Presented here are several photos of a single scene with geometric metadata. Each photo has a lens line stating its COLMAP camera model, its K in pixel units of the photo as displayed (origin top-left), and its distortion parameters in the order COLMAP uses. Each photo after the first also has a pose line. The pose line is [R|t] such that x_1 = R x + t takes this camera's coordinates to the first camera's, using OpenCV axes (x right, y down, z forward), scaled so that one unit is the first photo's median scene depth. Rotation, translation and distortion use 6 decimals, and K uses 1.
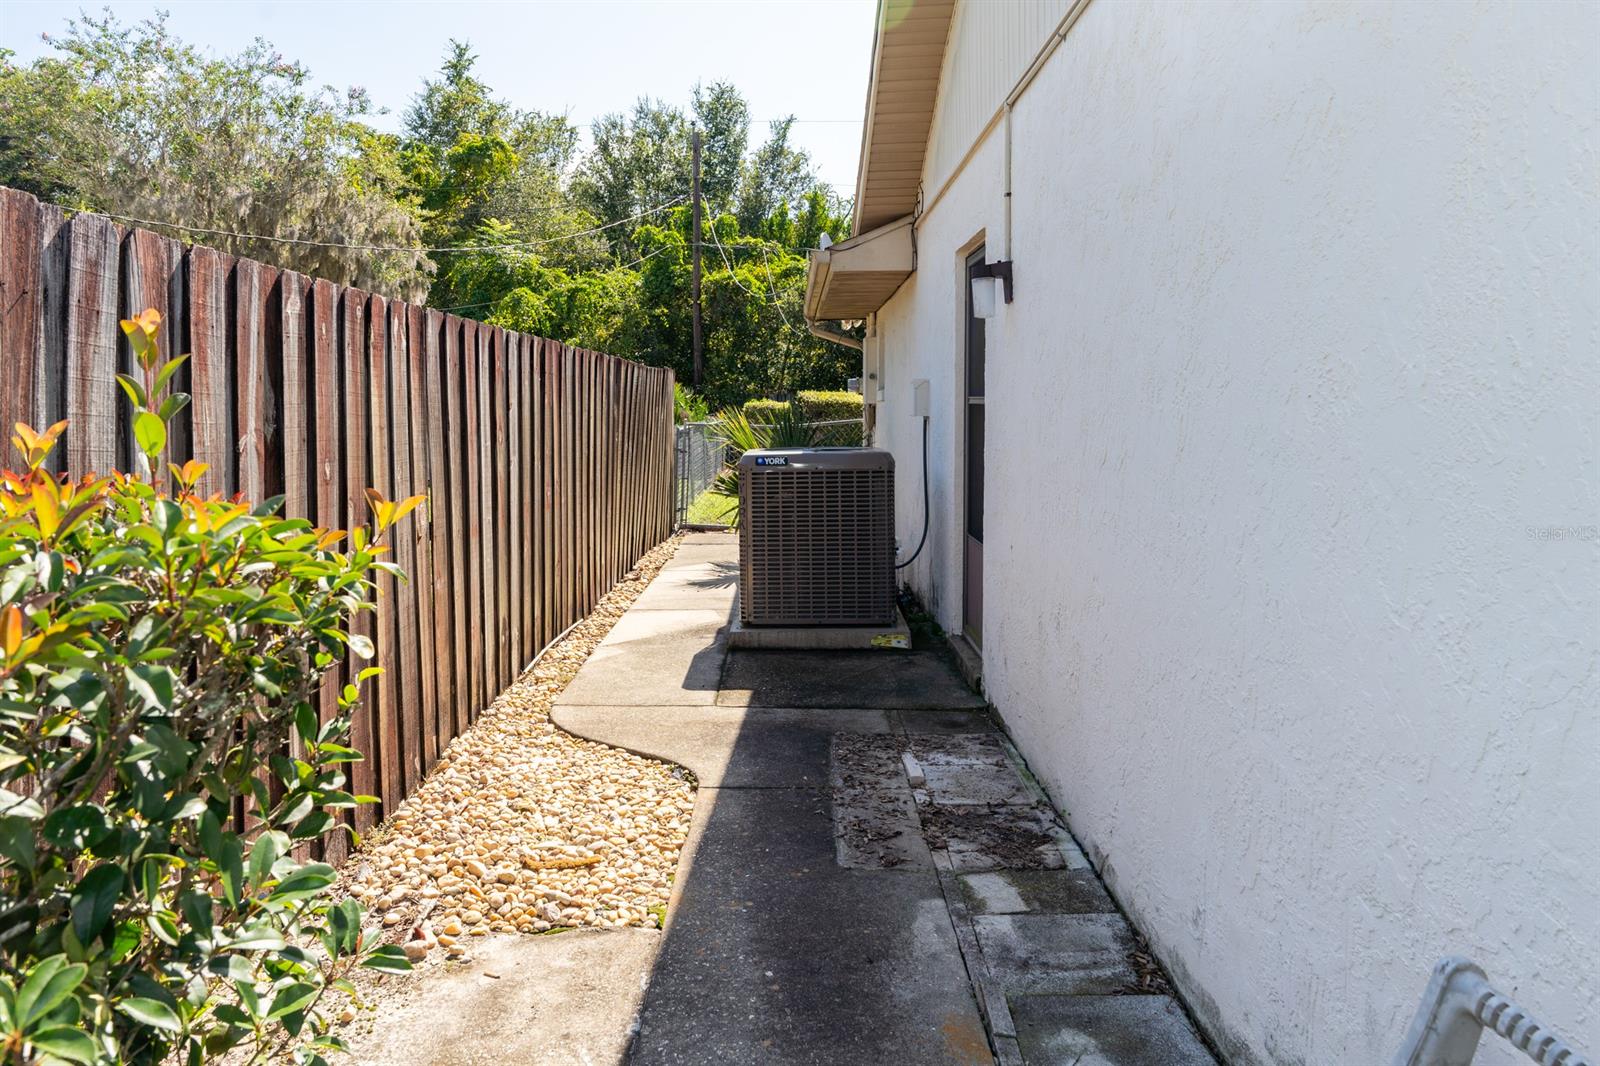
lens RADIAL K [[1127.9, 0, 793.8], [0, 1127.9, 528.3], [0, 0, 1]] dist [0.000720, -0.014054]
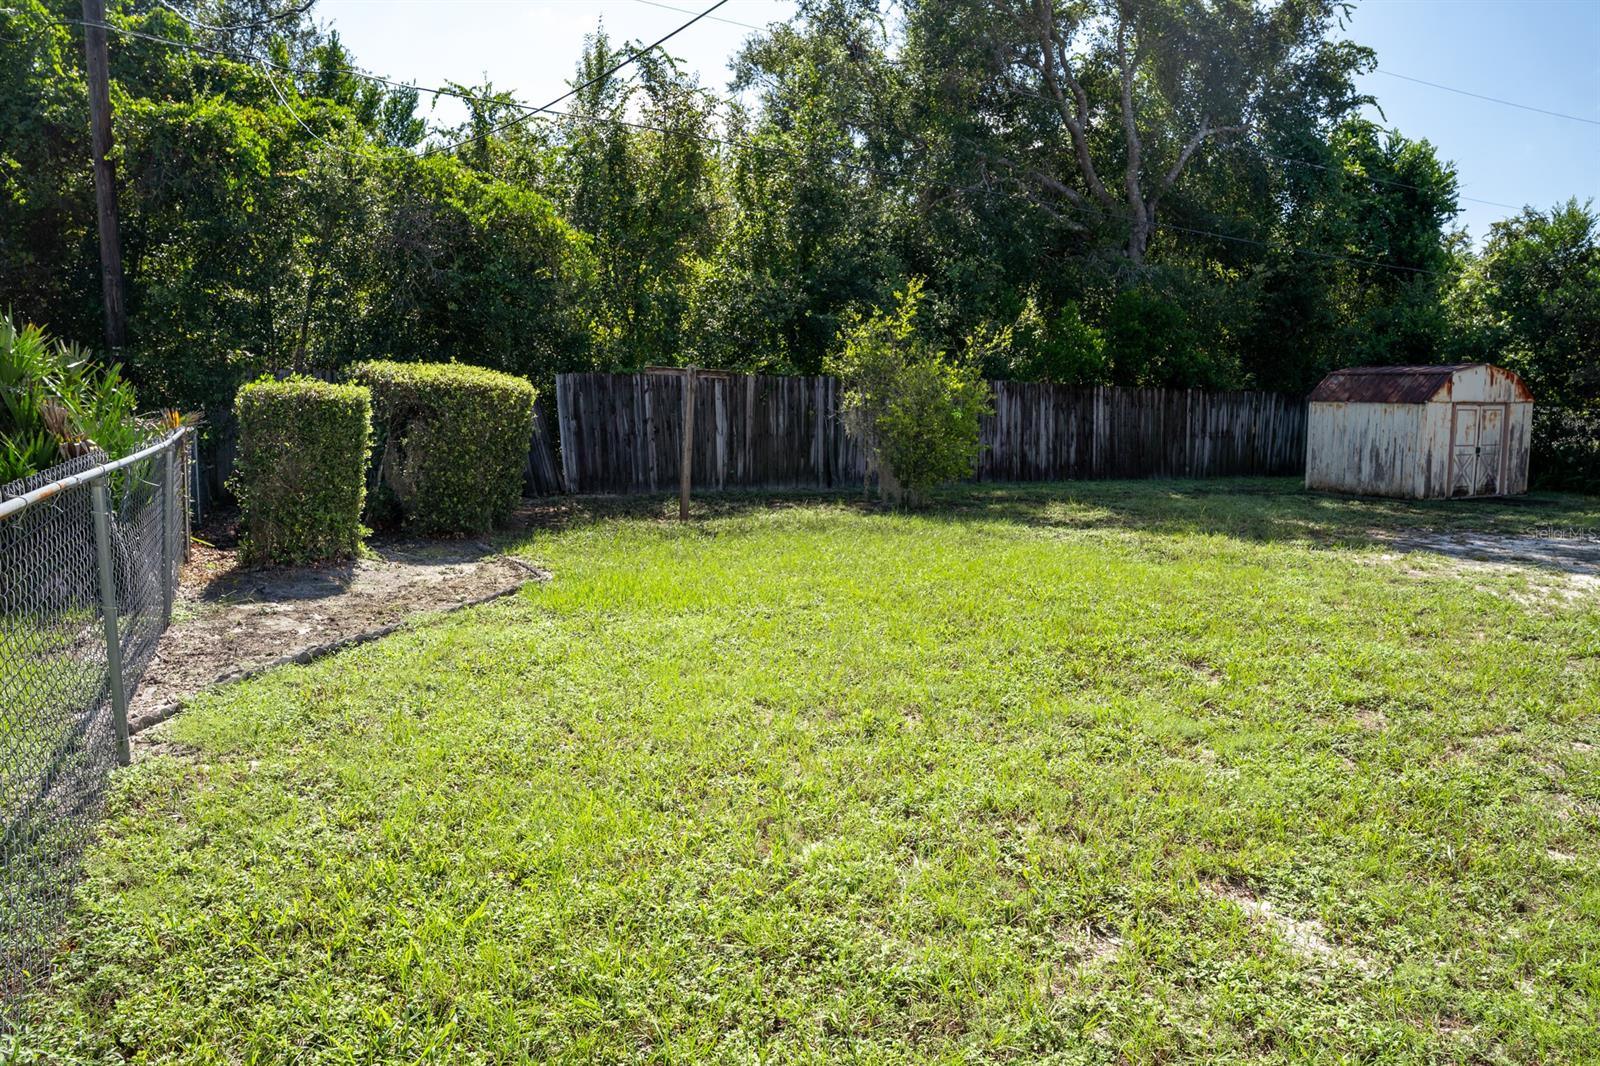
lens RADIAL K [[1127.9, 0, 803.1], [0, 1127.9, 529.8], [0, 0, 1]] dist [0.000720, -0.014054]
pose [[0.904185, -0.036355, 0.425590, -0.026254], [0.029977, 0.999316, 0.021676, -0.048357], [-0.426087, -0.006841, 0.904656, 0.425149]]
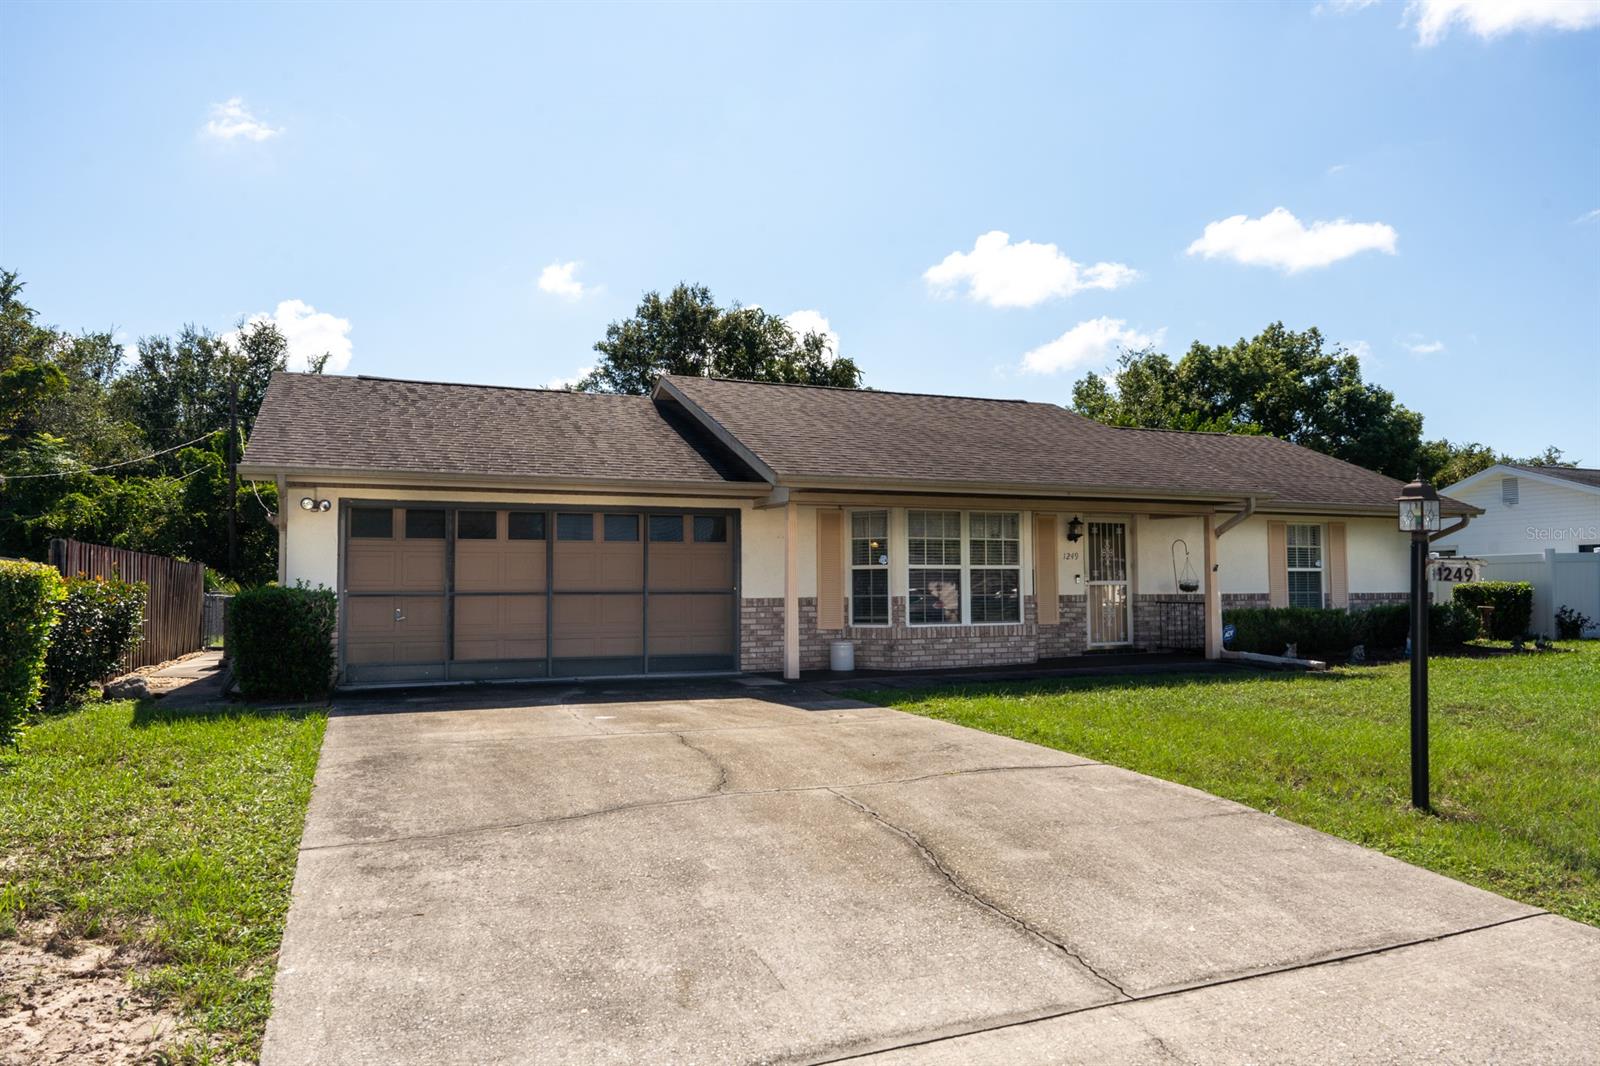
lens RADIAL K [[1127.9, 0, 837.1], [0, 1127.9, 580.3], [0, 0, 1]] dist [0.000720, -0.014054]
pose [[0.923676, 0.000847, 0.383174, 0.055890], [0.044444, 0.993011, -0.109330, 0.052259], [-0.380589, 0.118015, 0.917183, -0.415783]]
